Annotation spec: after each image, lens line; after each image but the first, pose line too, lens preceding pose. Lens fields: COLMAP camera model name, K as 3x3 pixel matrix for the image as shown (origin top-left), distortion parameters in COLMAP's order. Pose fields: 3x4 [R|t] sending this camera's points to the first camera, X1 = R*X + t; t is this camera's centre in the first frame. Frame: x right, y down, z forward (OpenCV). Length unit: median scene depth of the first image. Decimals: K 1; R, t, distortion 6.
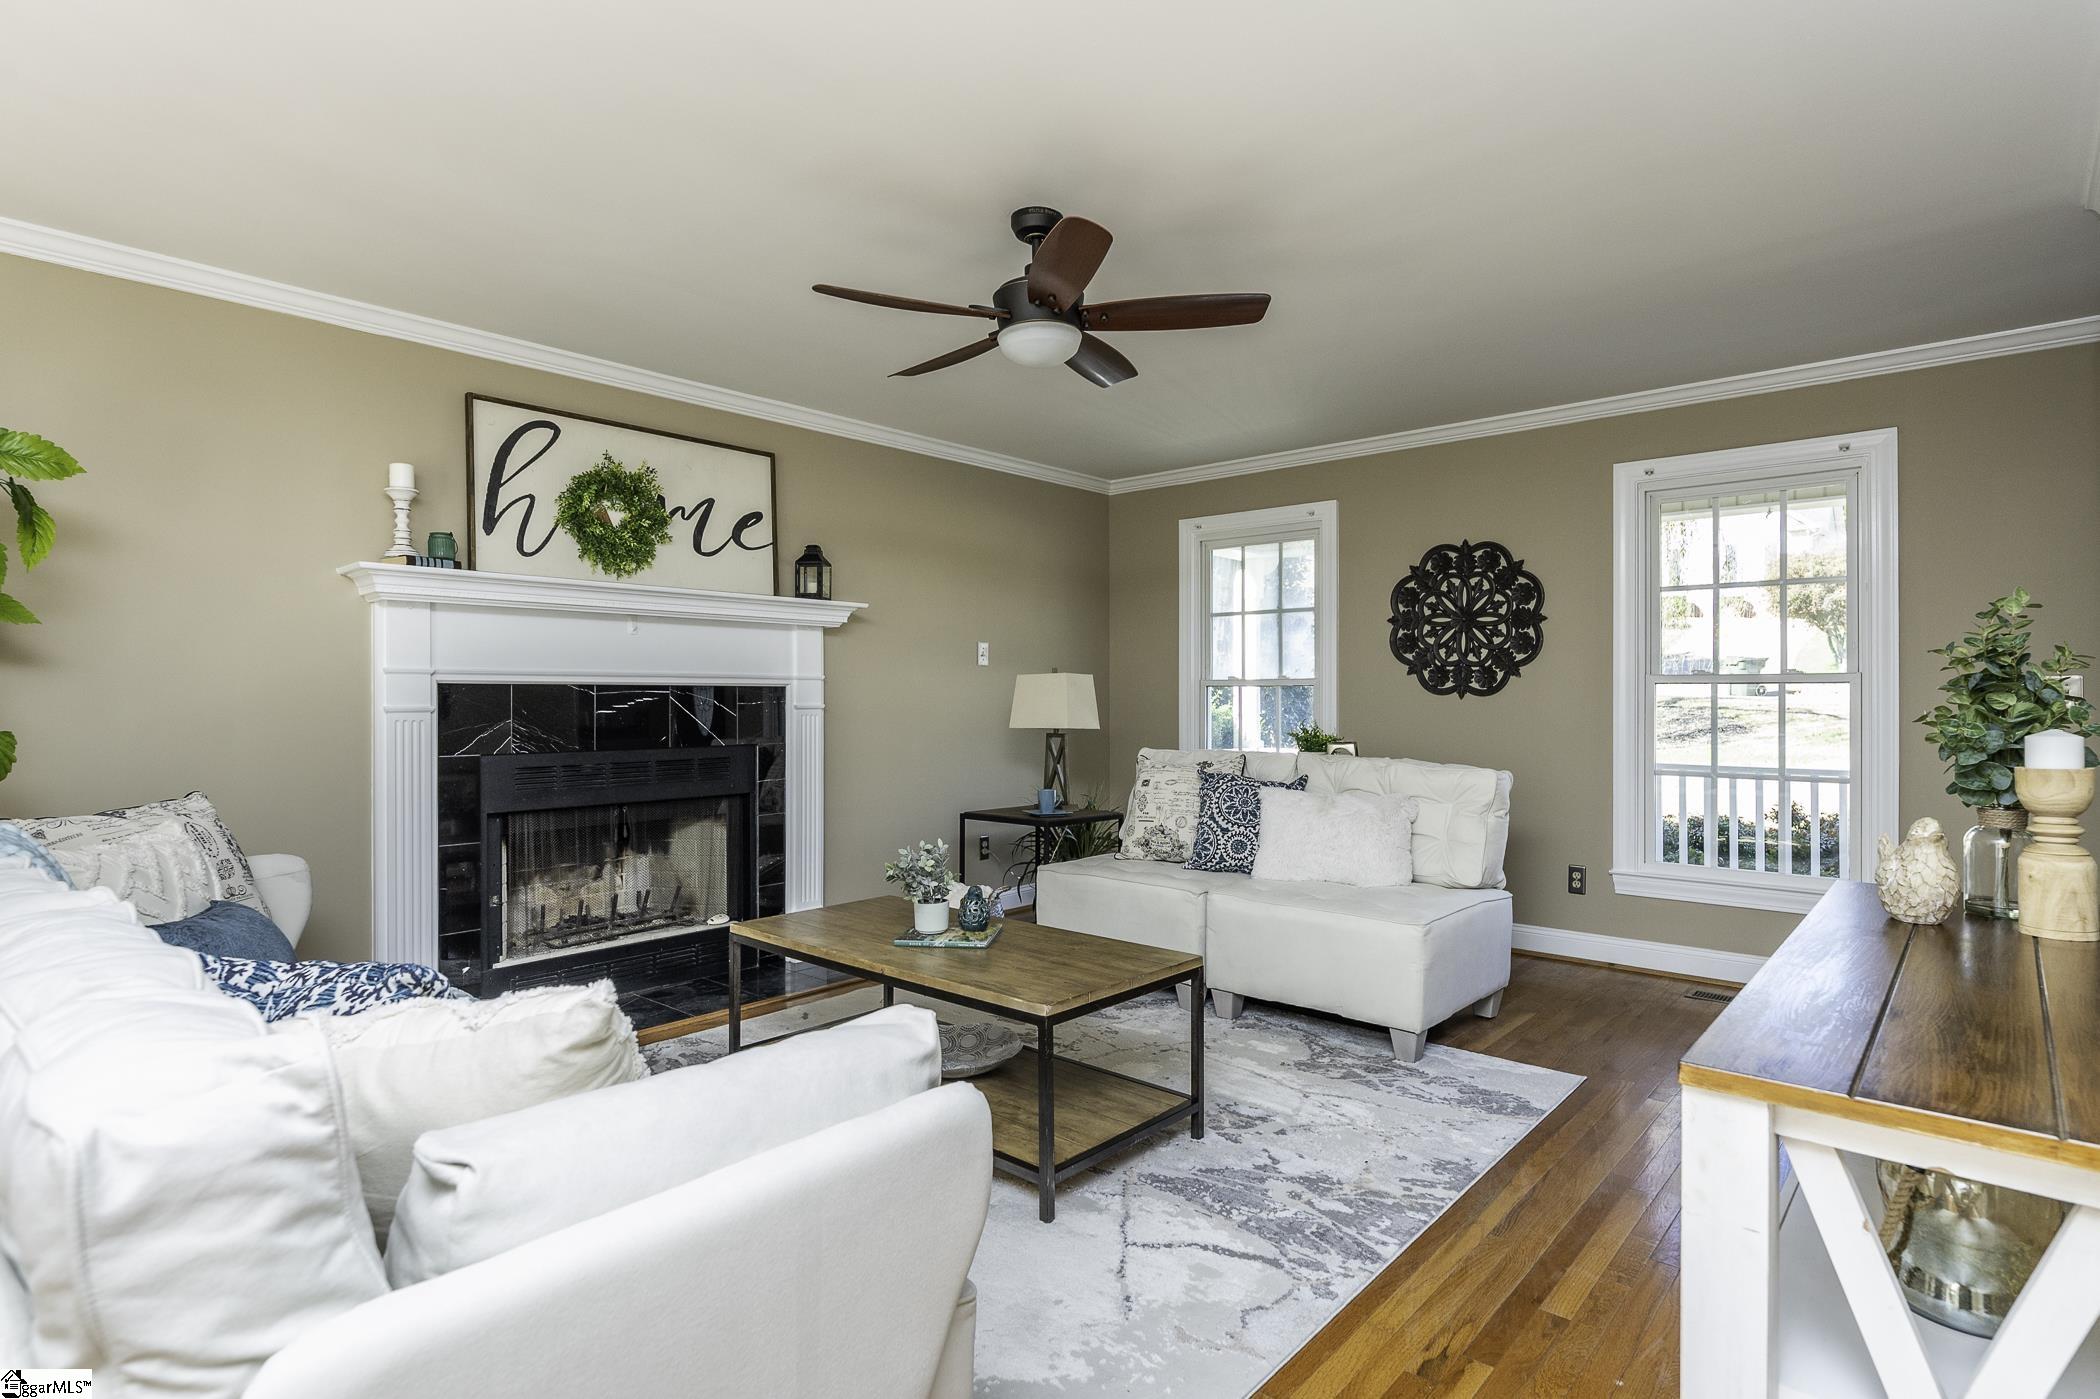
lens RADIAL K [[1081.9, 0, 1050.0], [0, 1081.9, 699.5], [0, 0, 1]] dist [0.003955, 0.000358]
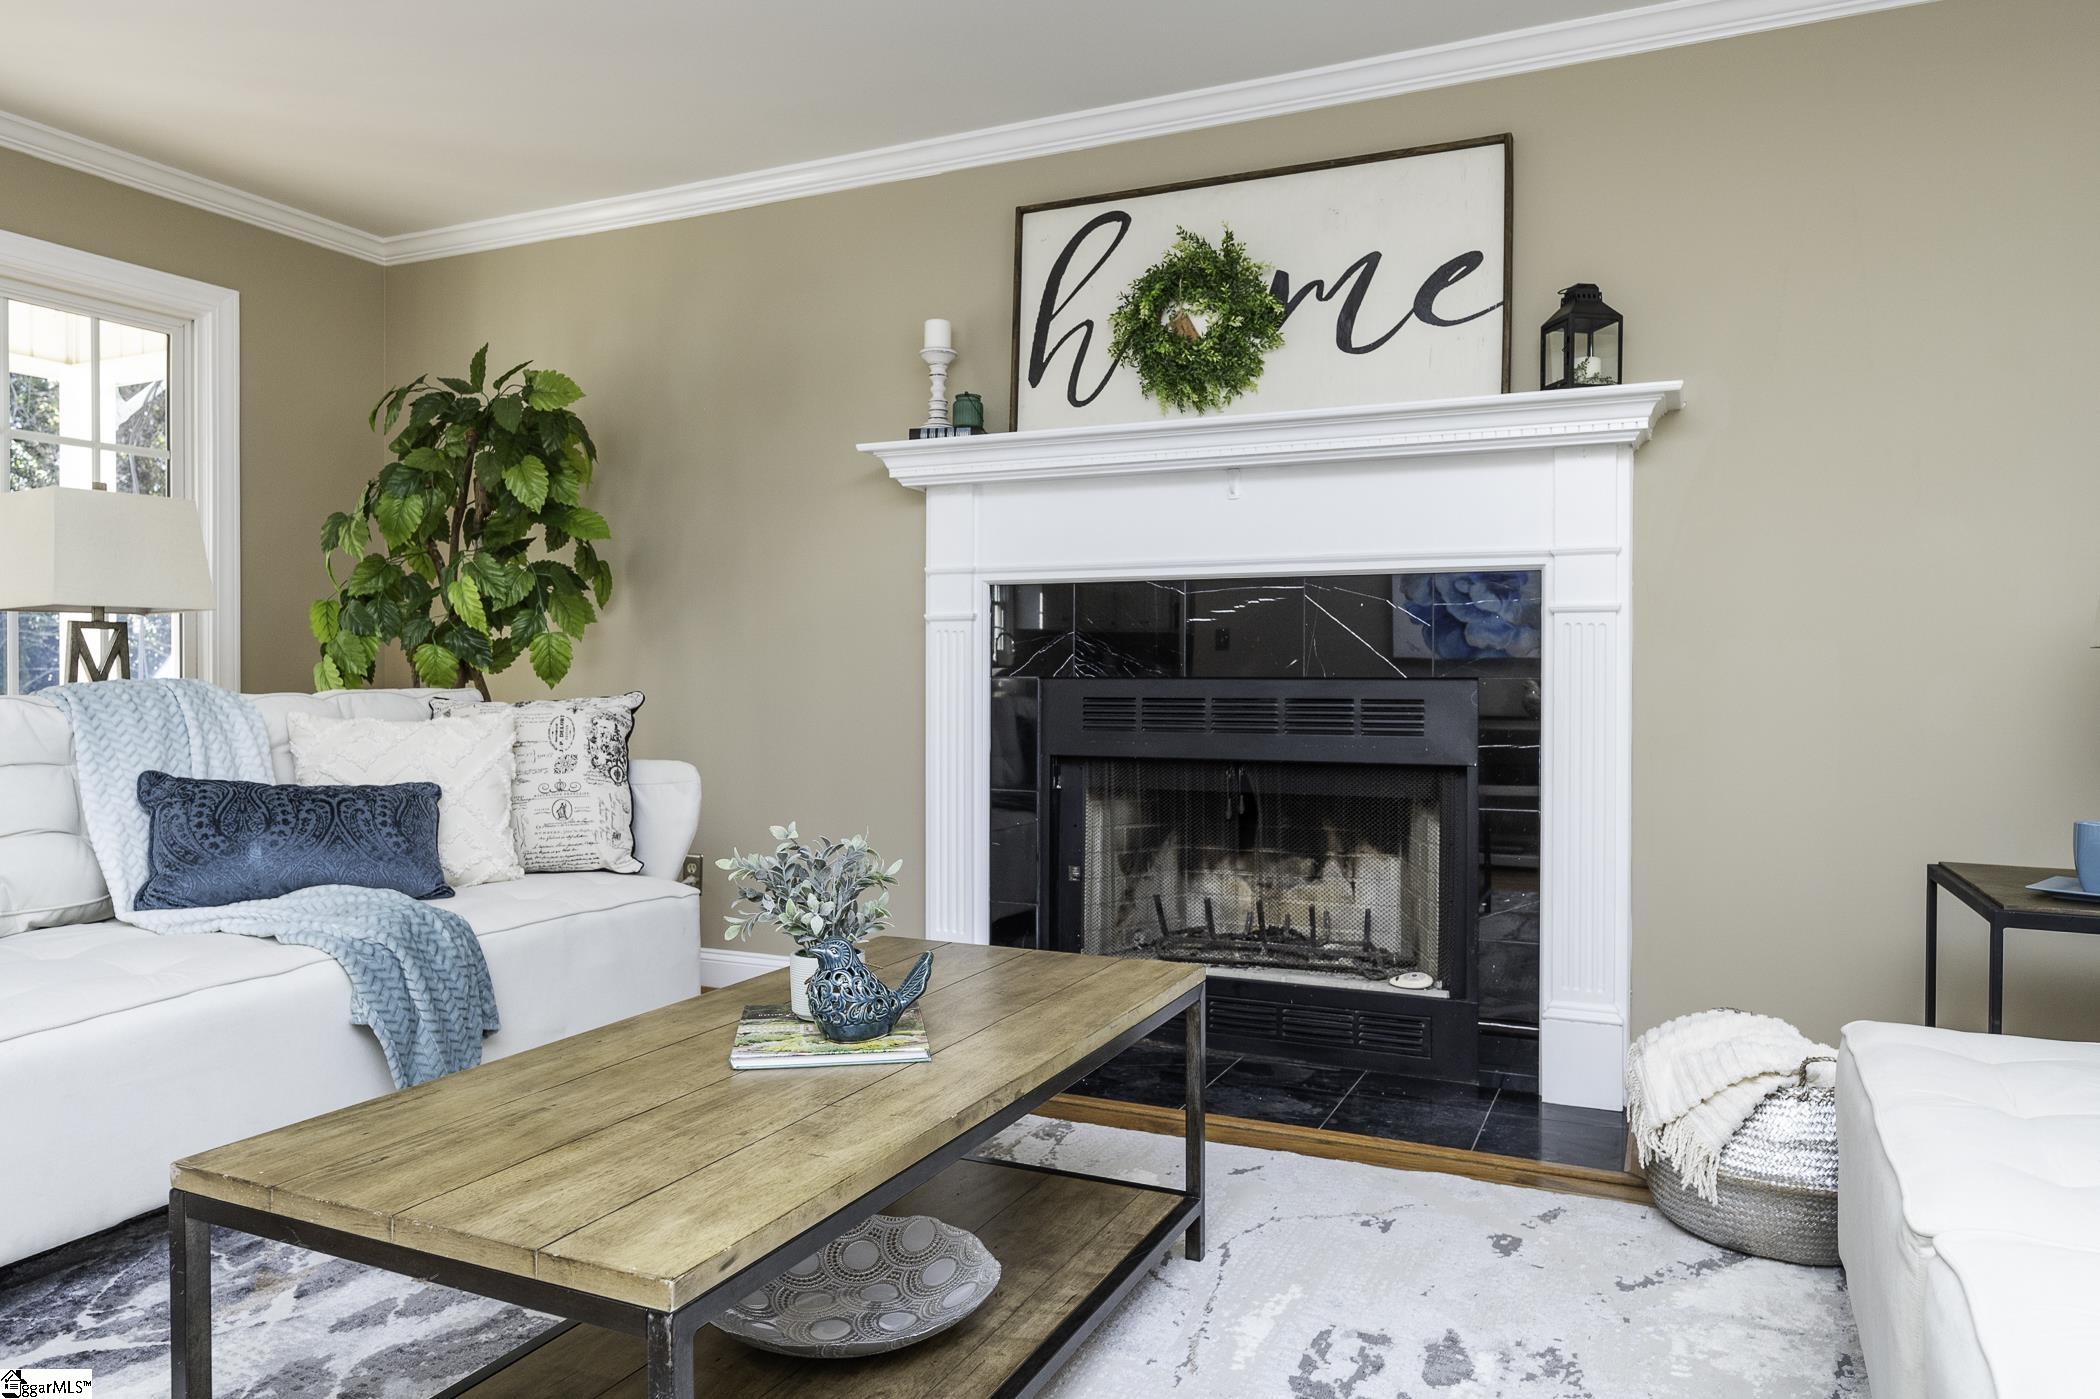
lens RADIAL K [[1299.8, 0, 1048.8], [0, 1299.8, 687.8], [0, 0, 1]] dist [-0.005714, -0.000033]
pose [[0.311555, 0.006047, -0.950209, 0.287533], [-0.007069, 0.999967, 0.004046, 0.045434], [0.950202, 0.005456, 0.311588, 0.593221]]
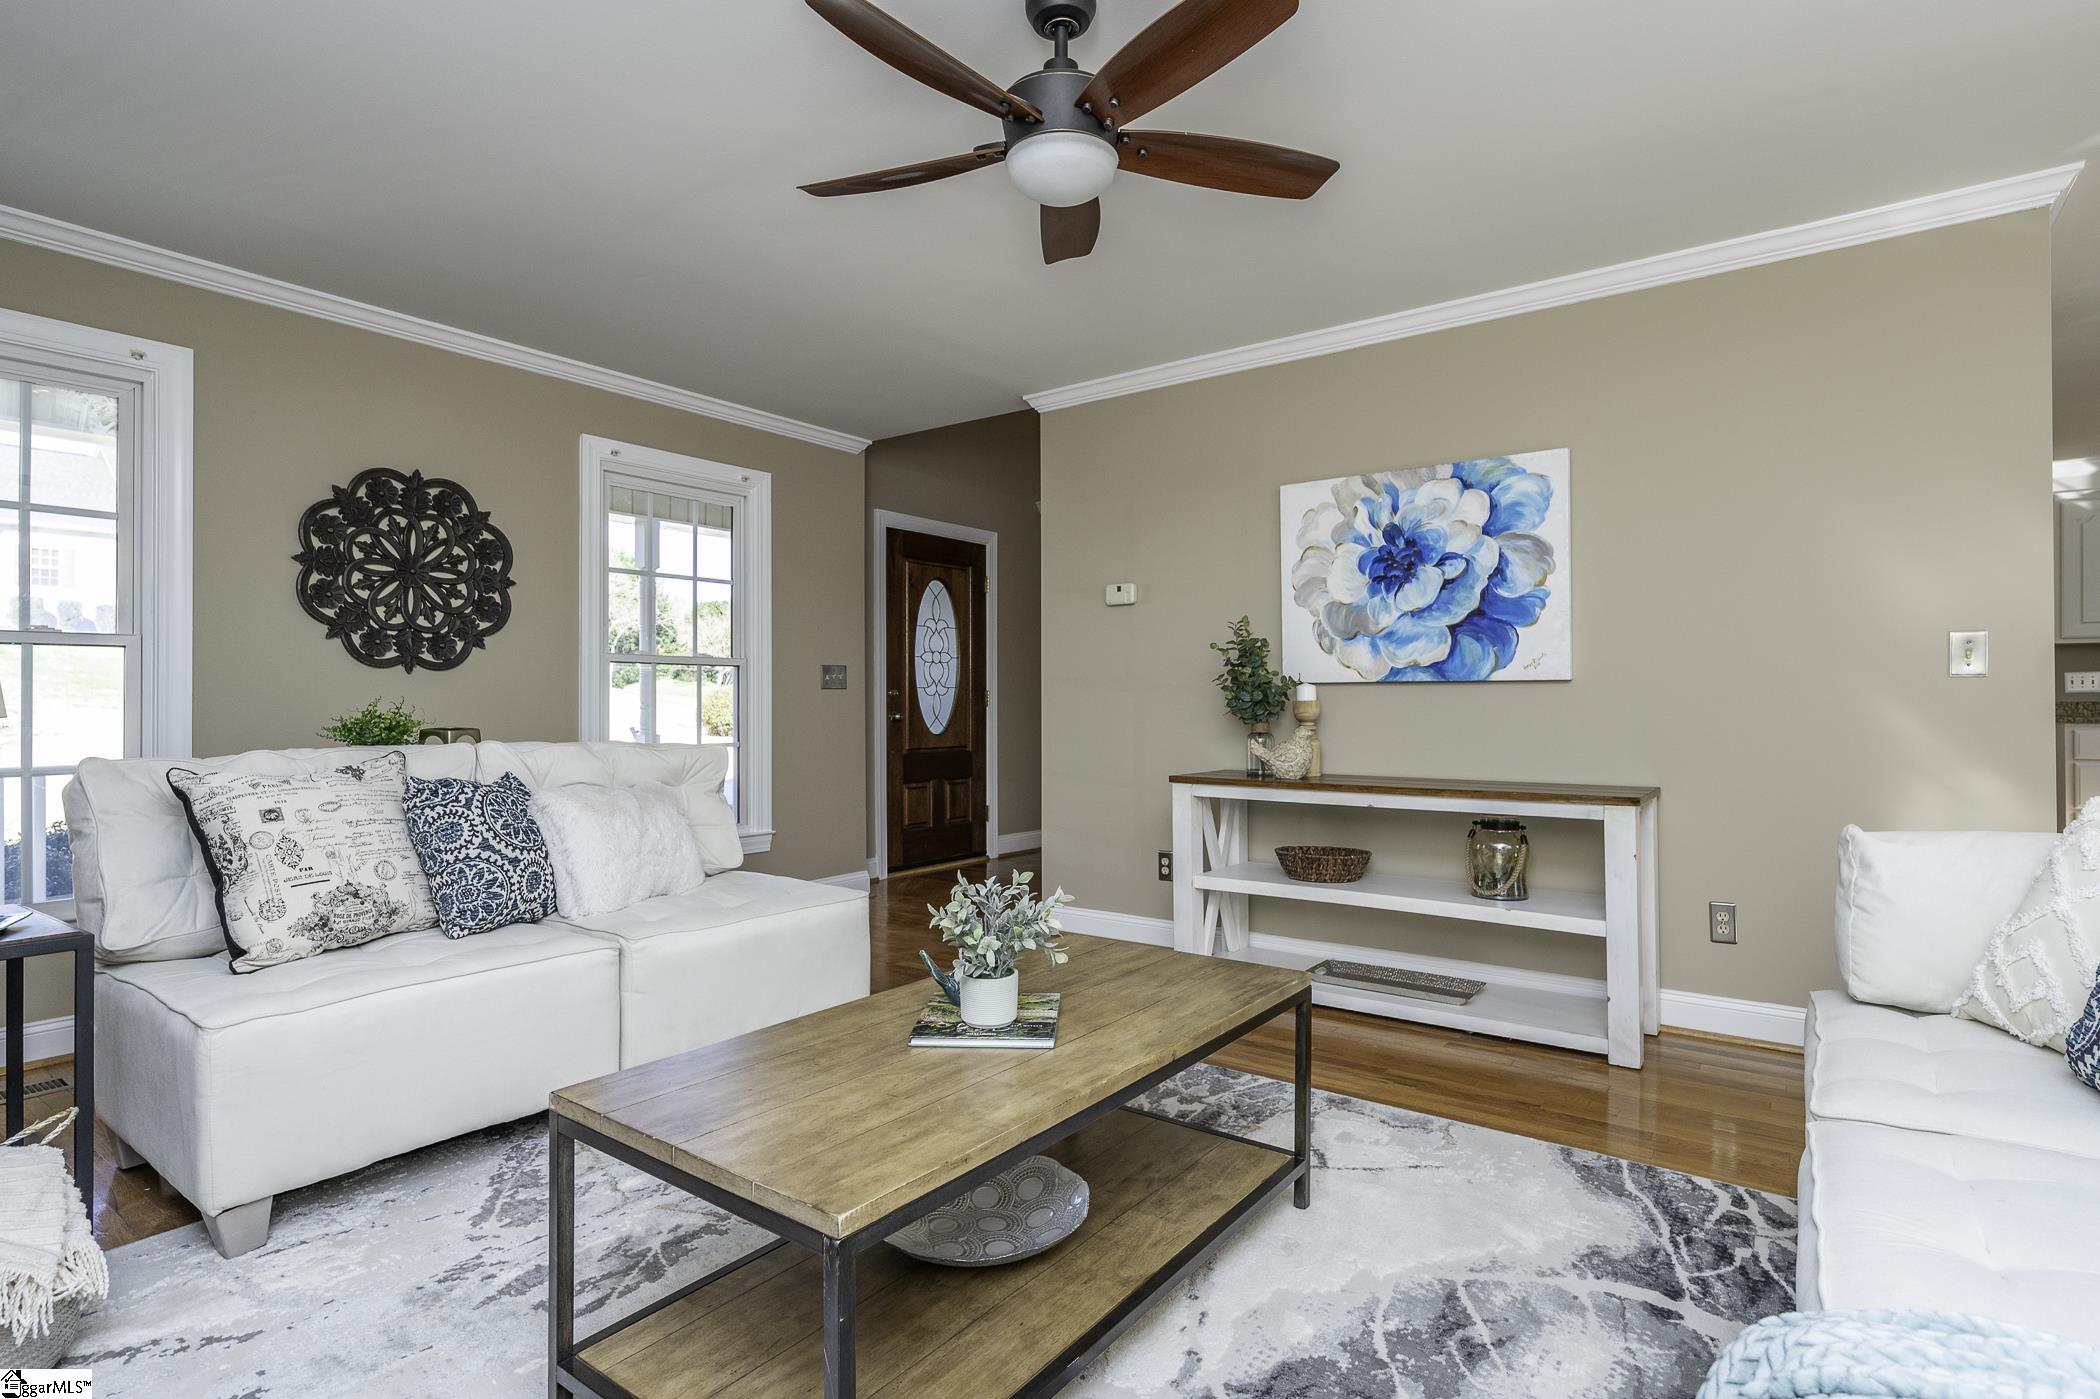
lens RADIAL K [[1081.9, 0, 1050.0], [0, 1081.9, 699.5], [0, 0, 1]] dist [0.003955, 0.000358]
pose [[-0.092677, 0.001694, 0.995695, -0.477010], [0.003886, 0.999992, -0.001339, 0.022817], [-0.995689, 0.003745, -0.092682, 0.674877]]
